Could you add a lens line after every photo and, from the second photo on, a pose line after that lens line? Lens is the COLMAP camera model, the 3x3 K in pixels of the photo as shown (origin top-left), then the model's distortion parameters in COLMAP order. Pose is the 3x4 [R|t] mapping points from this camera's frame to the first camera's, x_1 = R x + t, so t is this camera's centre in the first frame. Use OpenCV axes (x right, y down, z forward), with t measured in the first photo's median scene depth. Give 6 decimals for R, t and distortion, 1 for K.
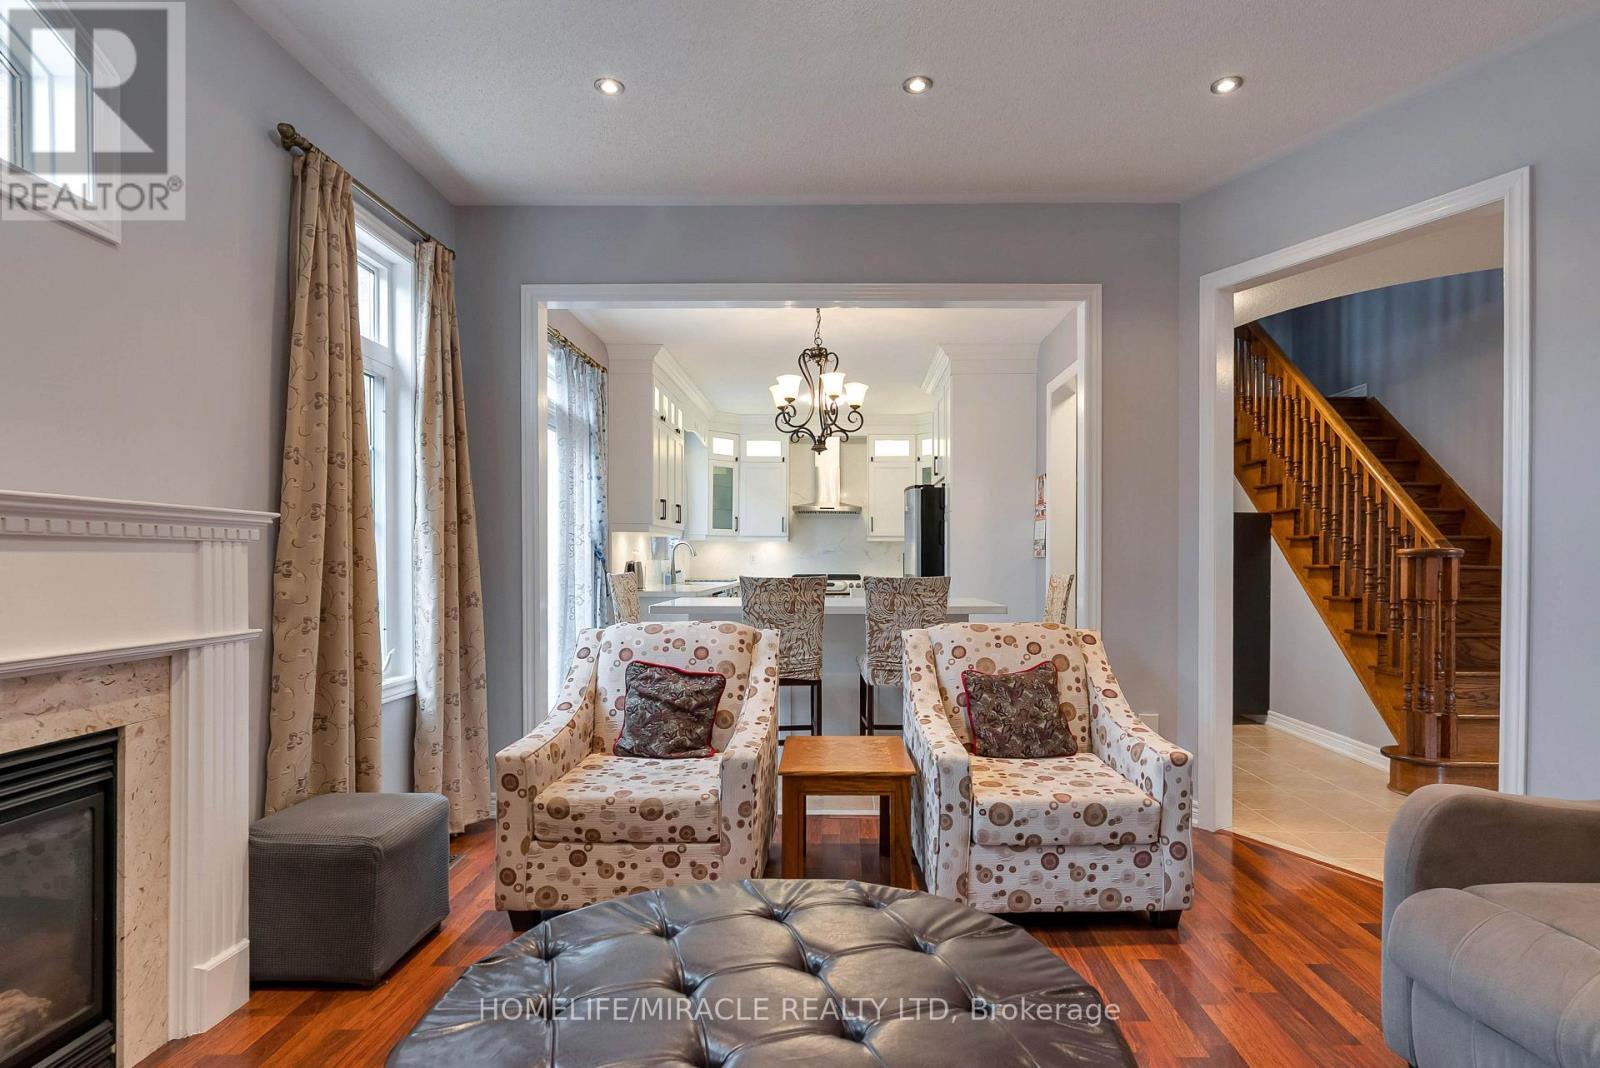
lens RADIAL K [[823.6, 0, 822.6], [0, 823.6, 569.8], [0, 0, 1]] dist [-0.003574, 0.001648]
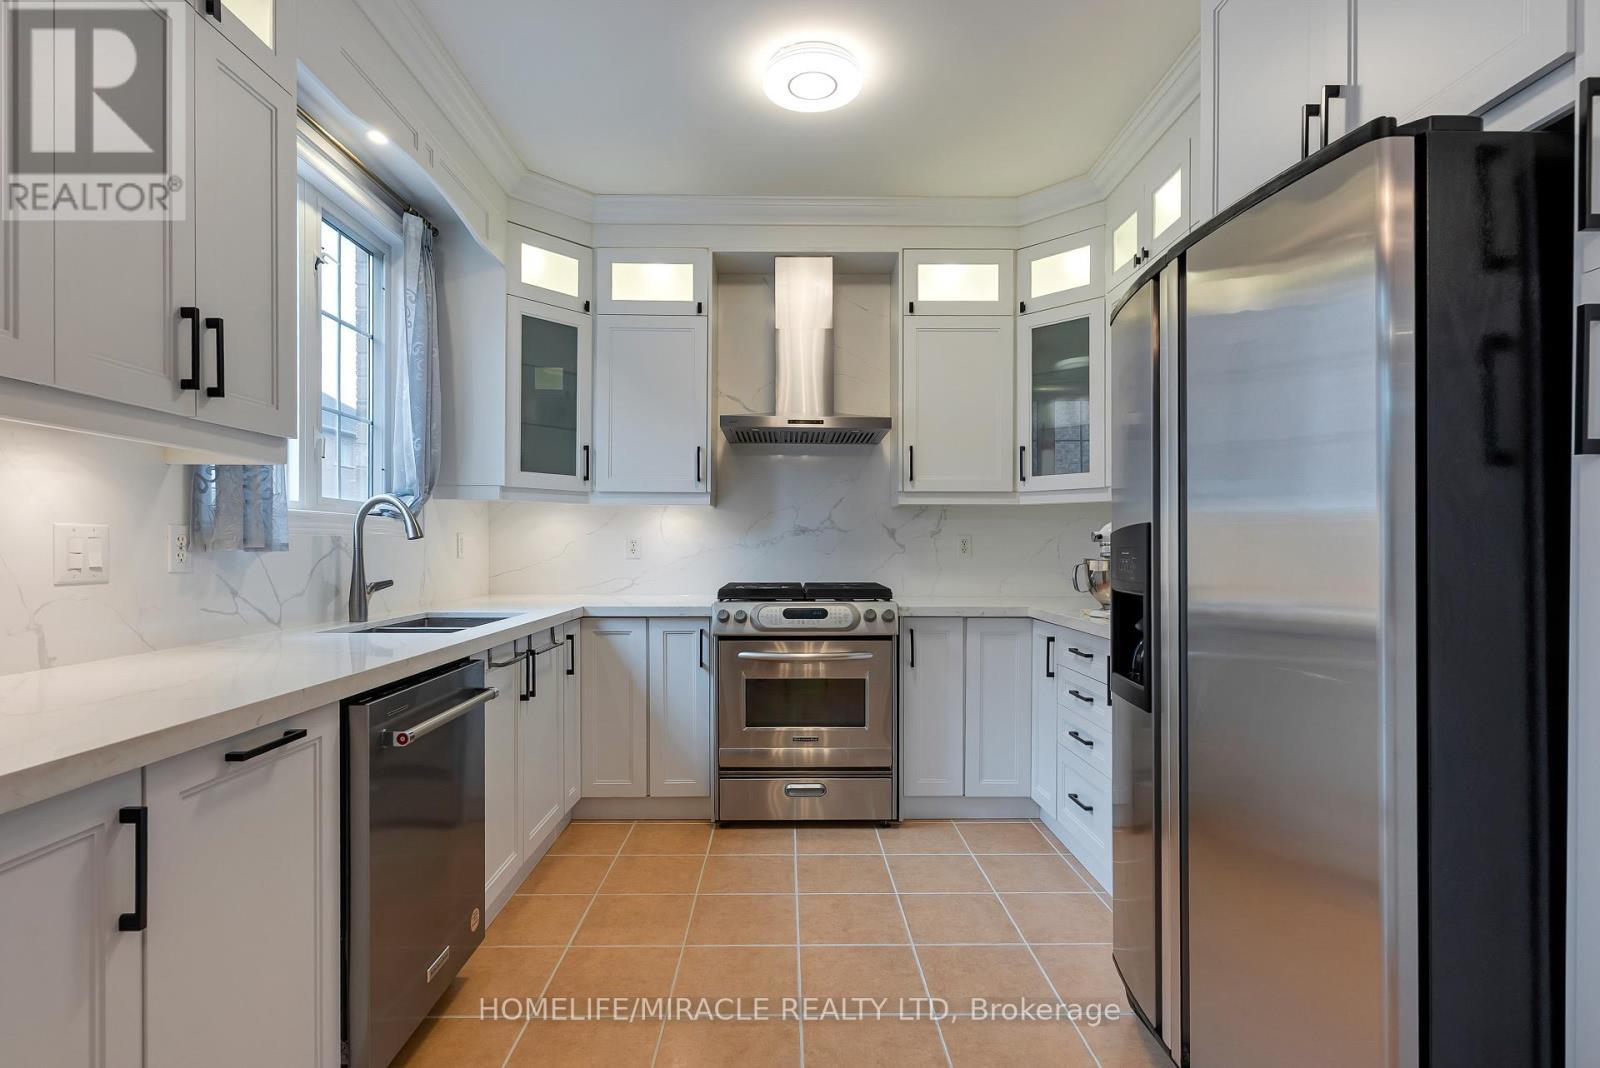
lens RADIAL K [[781.8, 0, 784.6], [0, 781.8, 555.1], [0, 0, 1]] dist [0.006420, -0.001145]
pose [[0.999842, 0.000328, 0.017795, -0.034440], [-0.000289, 0.999998, -0.002184, -0.025055], [-0.017795, 0.002179, 0.999839, 1.857341]]
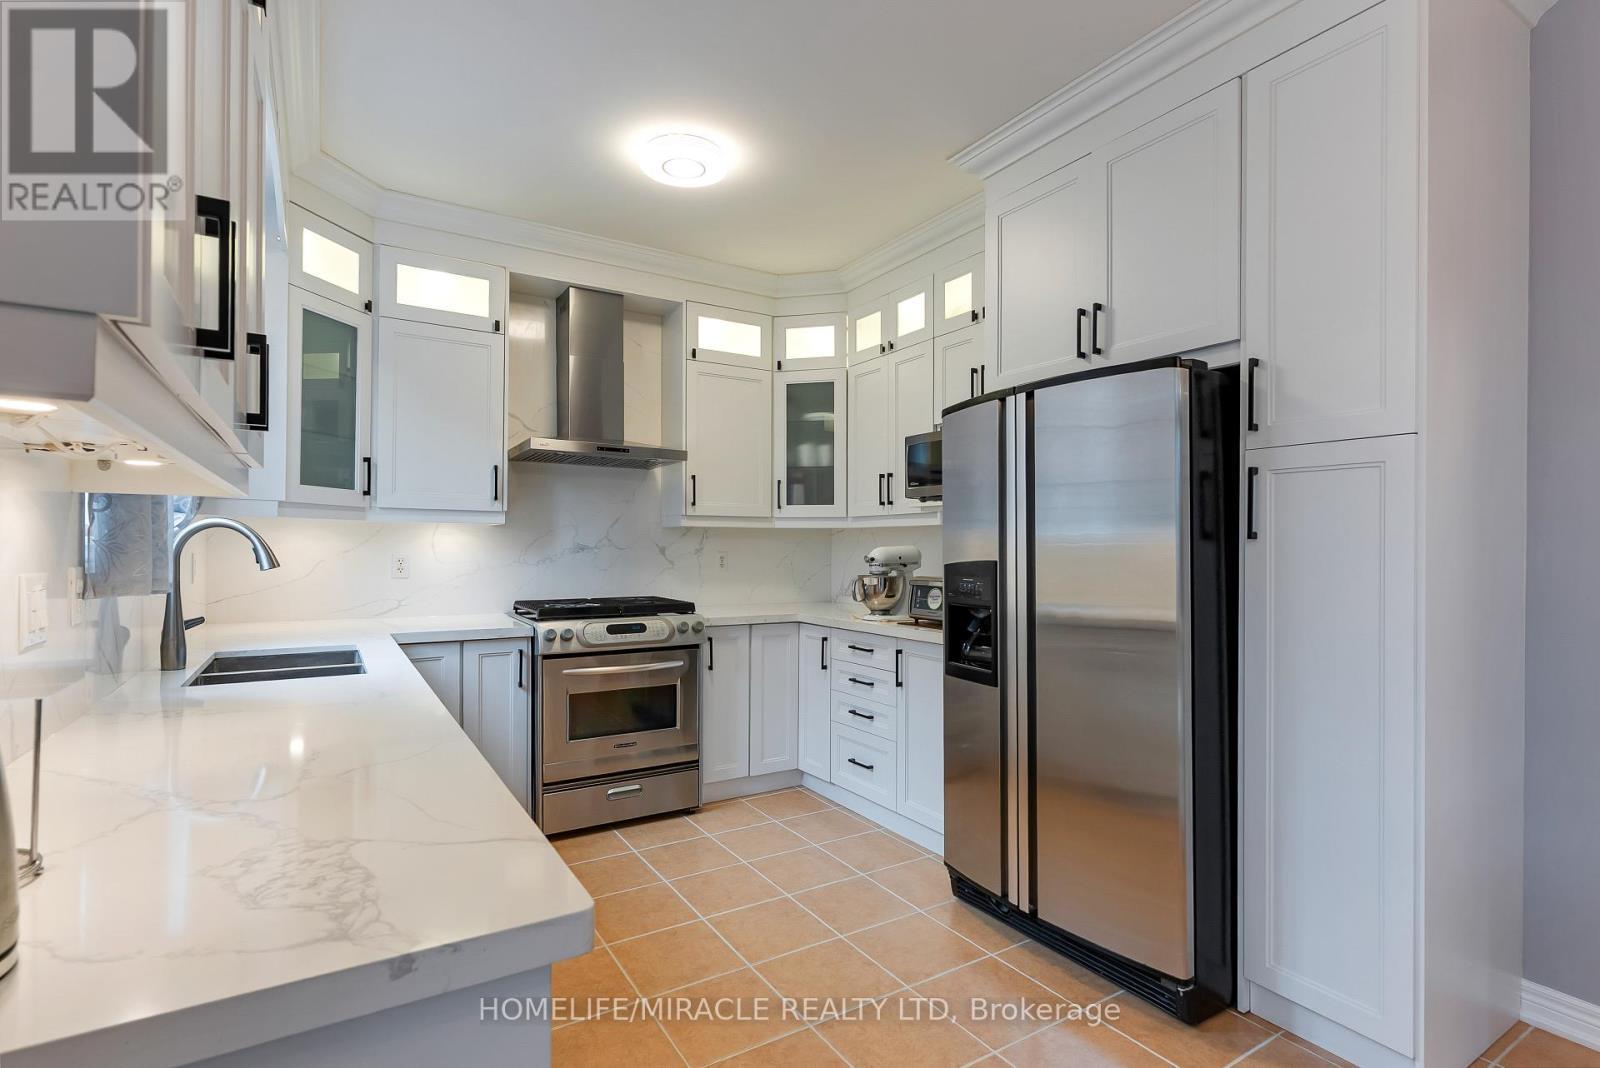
lens RADIAL K [[781.8, 0, 785.9], [0, 781.8, 546.5], [0, 0, 1]] dist [0.006420, -0.001145]
pose [[0.847448, 0.001375, 0.530877, -0.408119], [0.004368, 0.999945, -0.009564, -0.057653], [-0.530861, 0.010424, 0.847395, 1.817356]]
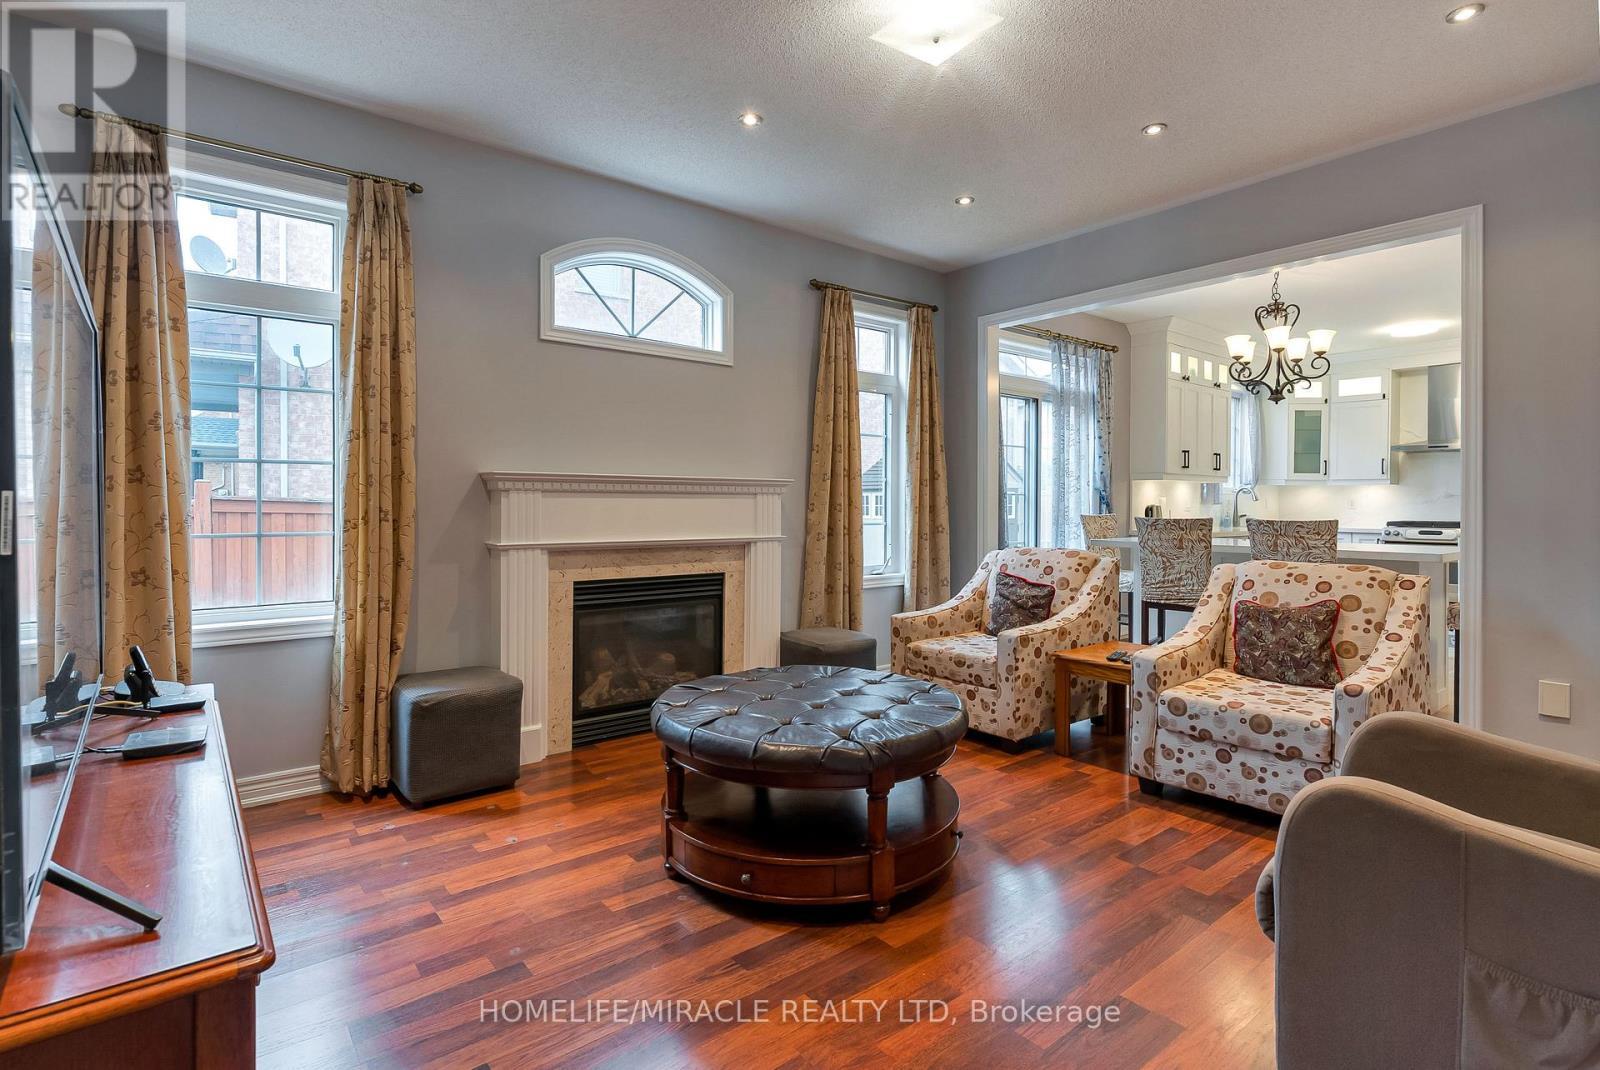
lens RADIAL K [[781.8, 0, 825.1], [0, 781.8, 502.9], [0, 0, 1]] dist [0.006420, -0.001145]
pose [[0.655195, 0.001842, -0.755457, 0.638892], [-0.012548, 0.999886, -0.008445, 0.003713], [0.755355, 0.015013, 0.655143, -0.156652]]
